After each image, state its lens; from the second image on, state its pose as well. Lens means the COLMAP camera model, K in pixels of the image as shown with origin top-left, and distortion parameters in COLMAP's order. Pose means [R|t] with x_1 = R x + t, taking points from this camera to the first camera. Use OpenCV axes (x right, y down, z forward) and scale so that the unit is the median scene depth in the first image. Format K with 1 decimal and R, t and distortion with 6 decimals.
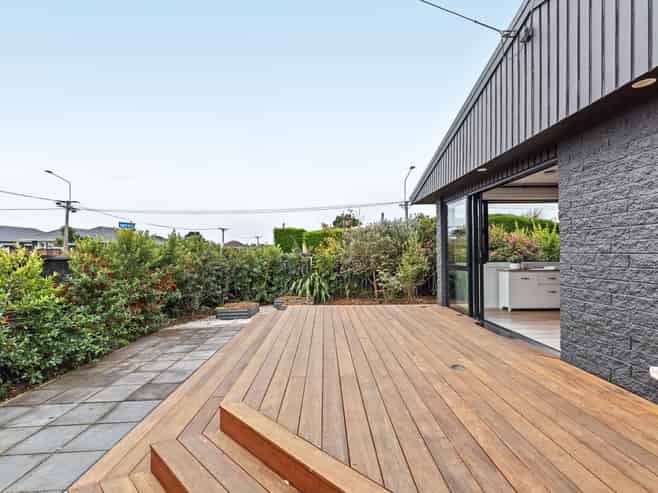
lens RADIAL K [[321.4, 0, 329.0], [0, 321.4, 246.5], [0, 0, 1]] dist [-0.001235, -0.000317]
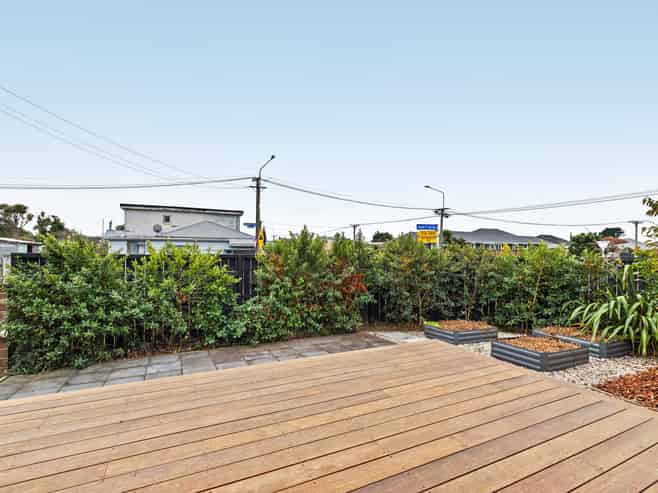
lens RADIAL K [[321.4, 0, 329.0], [0, 321.4, 246.5], [0, 0, 1]] dist [-0.001235, -0.000317]
pose [[0.418944, -0.010775, -0.907948, 0.245700], [0.012022, 0.999908, -0.006319, -0.000088], [0.907933, -0.008268, 0.419035, 0.358756]]
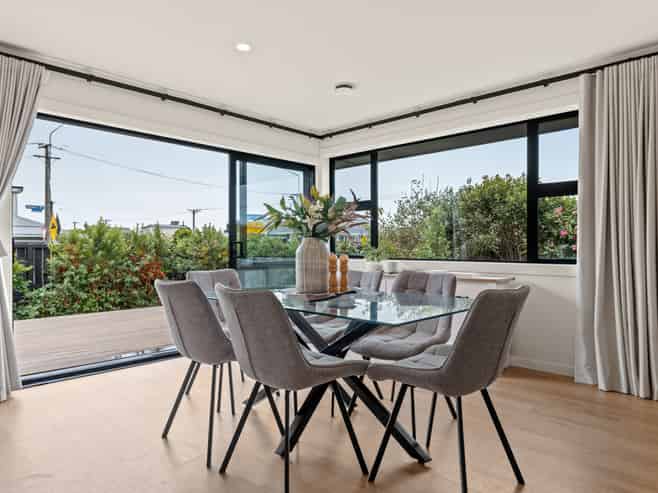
lens RADIAL K [[427.4, 0, 329.0], [0, 427.4, 246.5], [0, 0, 1]] dist [0.000243, 0.000539]
pose [[0.715773, 0.003458, -0.698325, 0.645746], [0.012178, 0.999774, 0.017434, 0.007008], [0.698227, -0.020983, 0.715569, 0.264647]]
